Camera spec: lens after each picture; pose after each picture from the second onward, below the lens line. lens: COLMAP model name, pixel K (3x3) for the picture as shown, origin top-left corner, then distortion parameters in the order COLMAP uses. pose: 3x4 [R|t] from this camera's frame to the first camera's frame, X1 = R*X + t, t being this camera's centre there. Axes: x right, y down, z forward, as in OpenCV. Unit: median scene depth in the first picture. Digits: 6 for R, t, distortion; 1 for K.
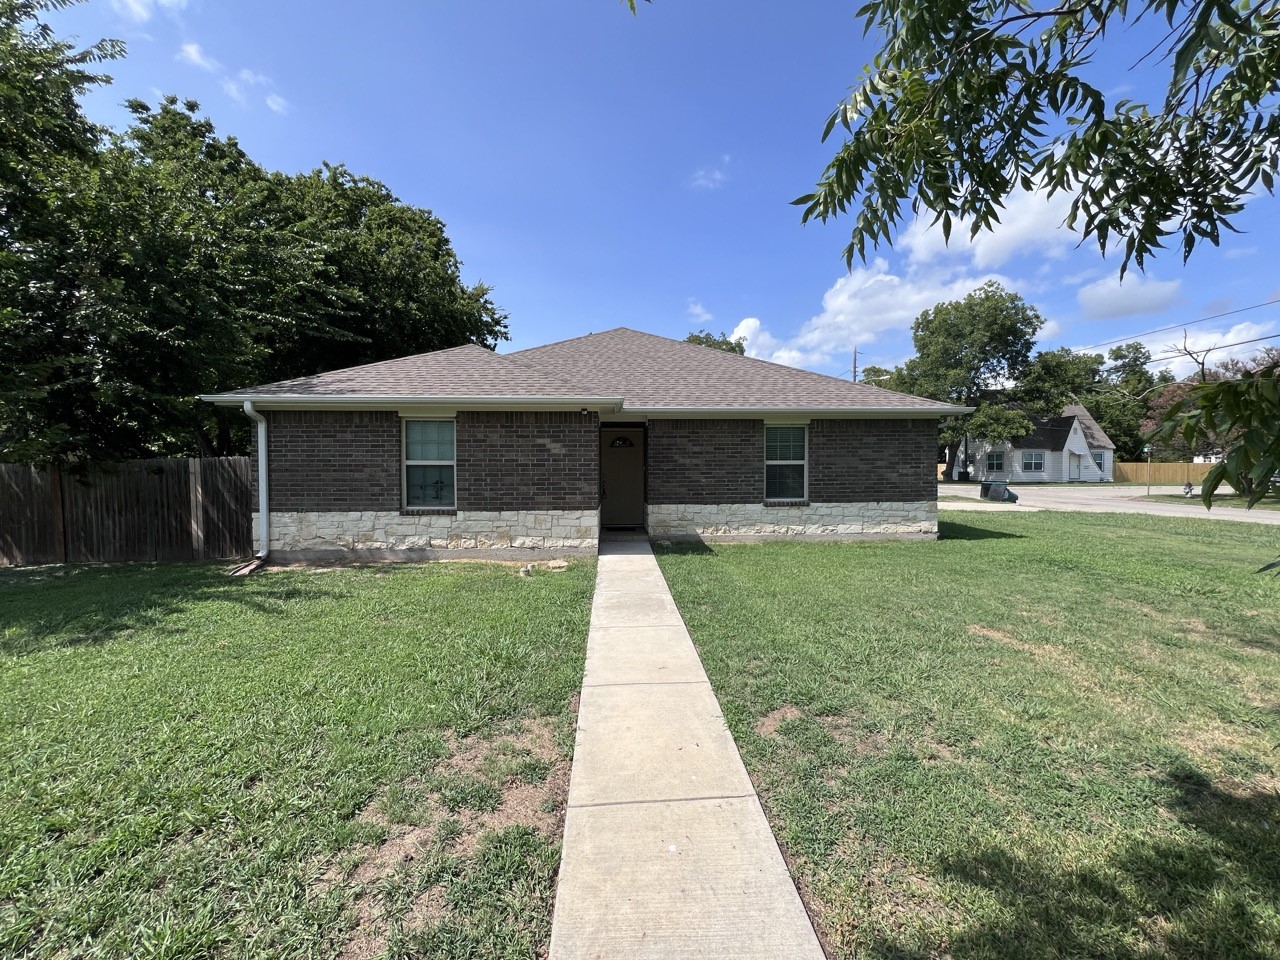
lens RADIAL K [[510.8, 0, 638.6], [0, 510.8, 479.8], [0, 0, 1]] dist [-0.002208, 0.001724]
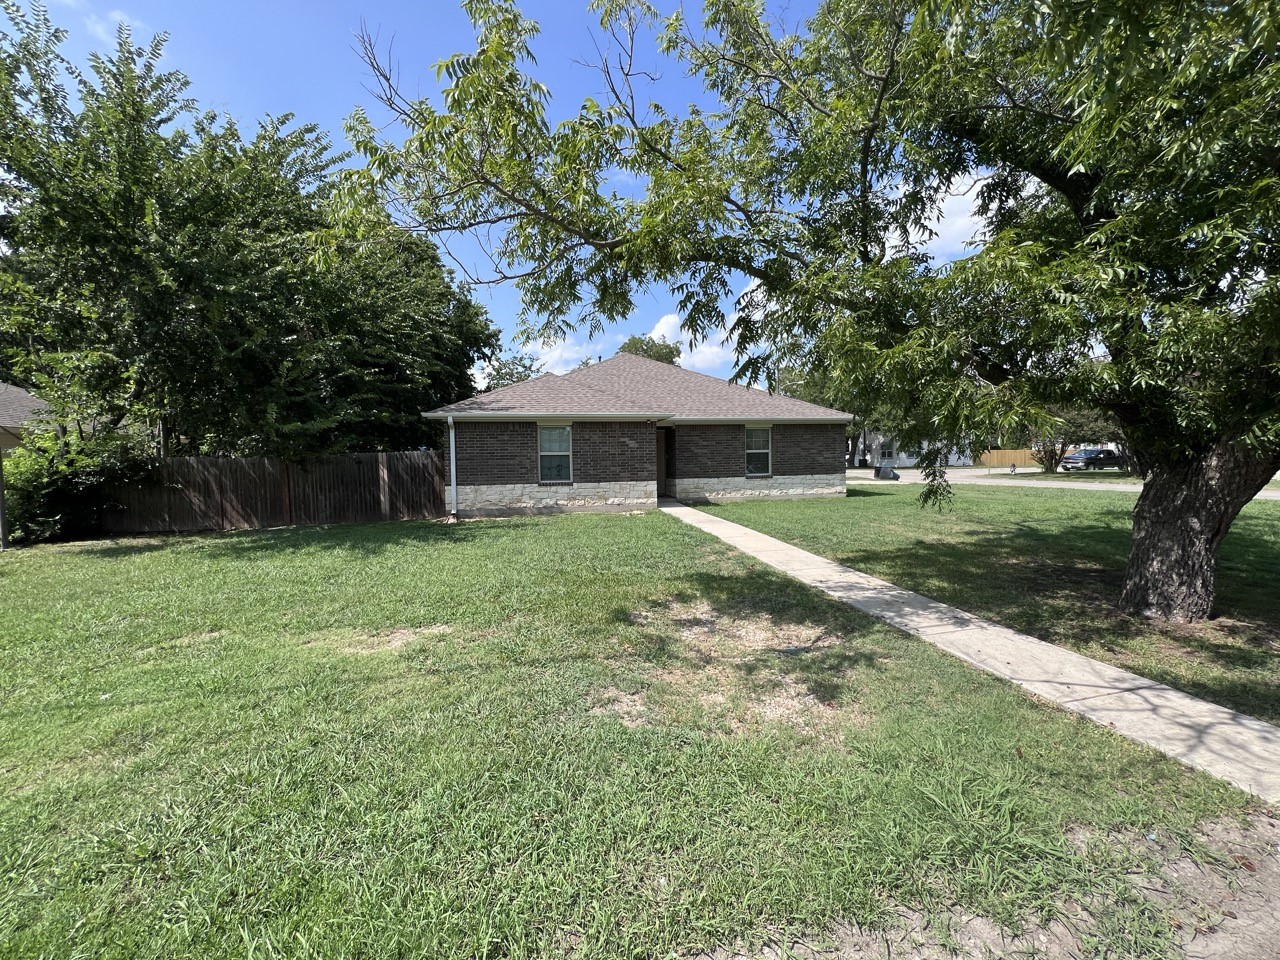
lens RADIAL K [[510.8, 0, 640.9], [0, 510.8, 477.9], [0, 0, 1]] dist [-0.002208, 0.001724]
pose [[0.987805, -0.019610, 0.154455, -0.331304], [0.018147, 0.999776, 0.010876, 0.026675], [-0.154634, -0.007941, 0.987940, -0.539861]]
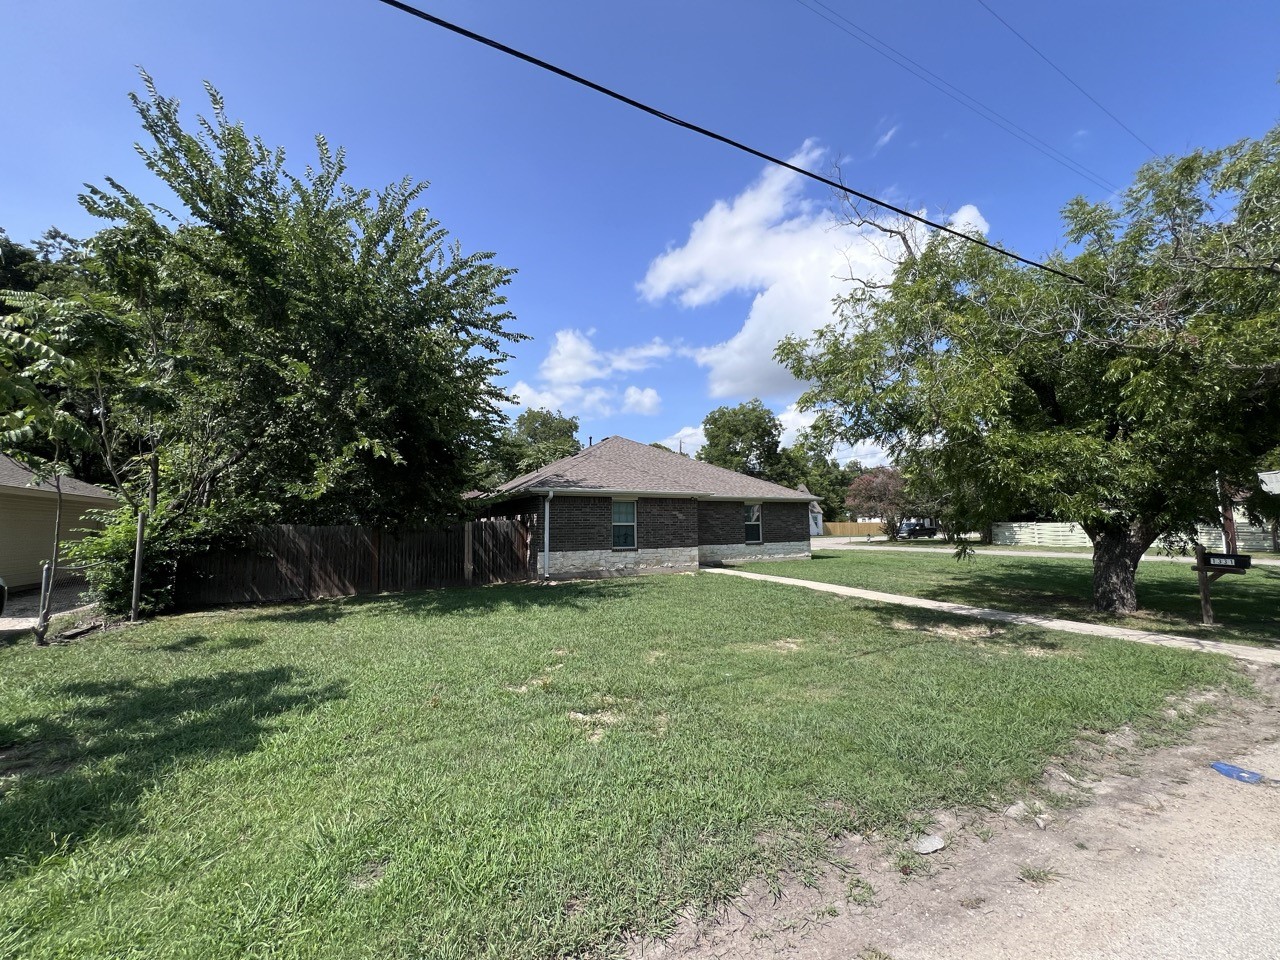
lens RADIAL K [[510.8, 0, 643.0], [0, 510.8, 475.5], [0, 0, 1]] dist [-0.002208, 0.001724]
pose [[0.900998, 0.036922, 0.432248, -0.995710], [0.017906, 0.992357, -0.122091, 0.018384], [-0.433453, 0.117744, 0.893451, -0.641628]]
